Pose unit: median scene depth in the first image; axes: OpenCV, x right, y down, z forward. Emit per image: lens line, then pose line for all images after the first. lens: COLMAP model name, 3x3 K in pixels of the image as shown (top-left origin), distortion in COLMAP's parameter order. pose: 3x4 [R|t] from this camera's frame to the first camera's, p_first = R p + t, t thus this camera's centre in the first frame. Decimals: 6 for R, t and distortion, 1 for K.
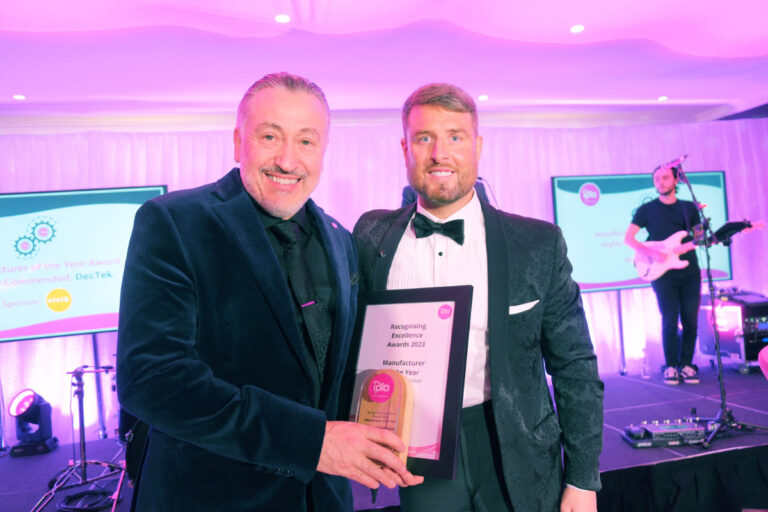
lens RADIAL K [[608.9, 0, 386.4], [0, 608.9, 256.8], [0, 0, 1]] dist [-0.002471, 0.006026]
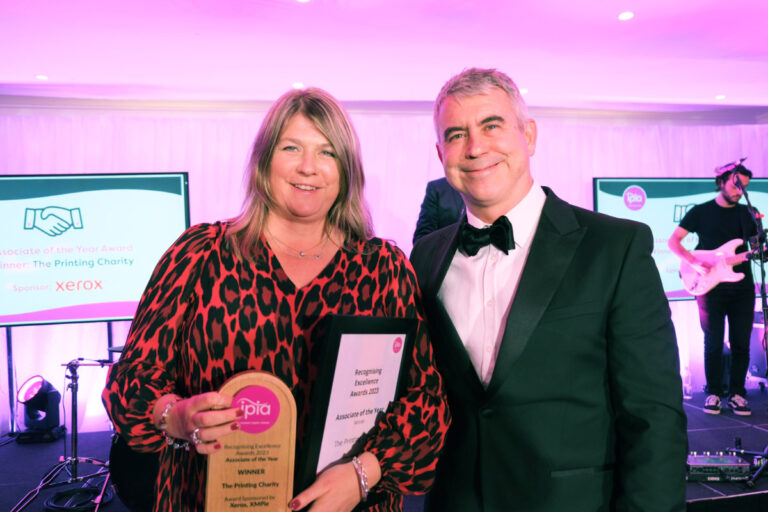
lens RADIAL K [[606.2, 0, 391.0], [0, 606.2, 254.8], [0, 0, 1]] dist [0.001170, 0.003808]
pose [[0.997031, 0.043292, -0.063672, 0.032863], [-0.042934, 0.999054, 0.006979, -0.007874], [0.063914, -0.004225, 0.997946, 0.062940]]
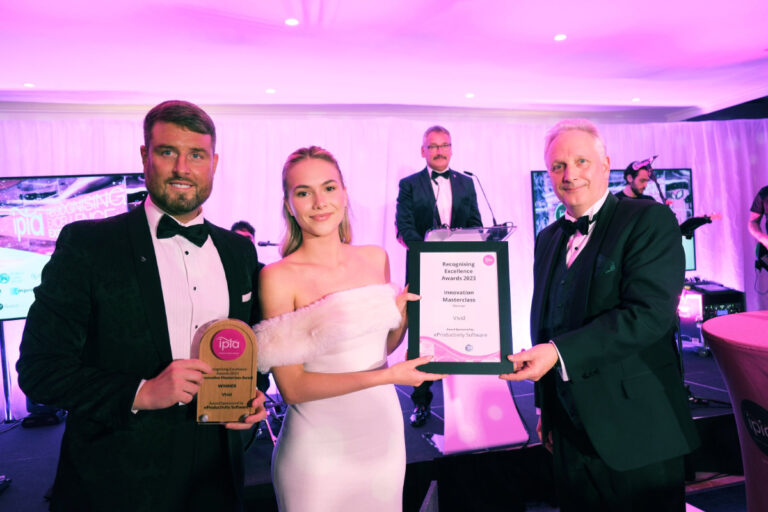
lens RADIAL K [[608.1, 0, 387.1], [0, 608.1, 257.8], [0, 0, 1]] dist [-0.002728, 0.008614]
pose [[0.998986, 0.014690, 0.042564, -0.032591], [-0.015649, 0.999630, 0.022269, 0.000275], [-0.042221, -0.022912, 0.998846, -0.073394]]
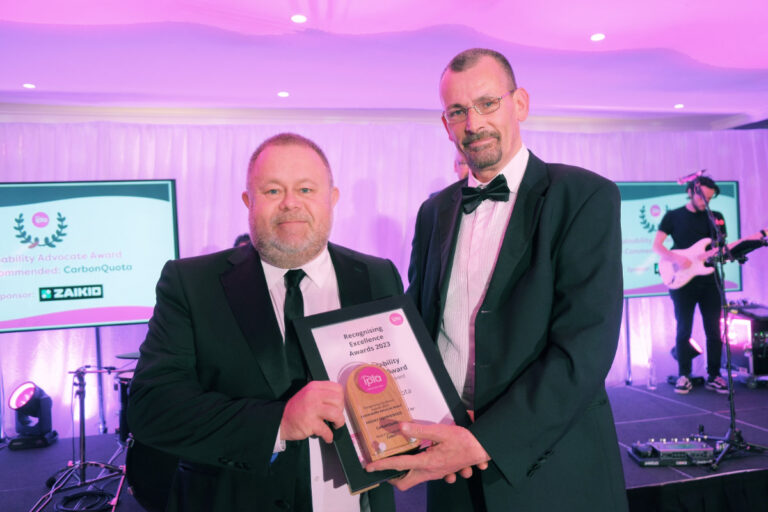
lens RADIAL K [[608.7, 0, 389.0], [0, 608.7, 250.6], [0, 0, 1]] dist [-0.004746, 0.011860]
pose [[0.999429, 0.033739, -0.001897, -0.008801], [-0.033725, 0.999407, 0.006988, -0.022876], [0.002131, -0.006920, 0.999974, 0.013388]]
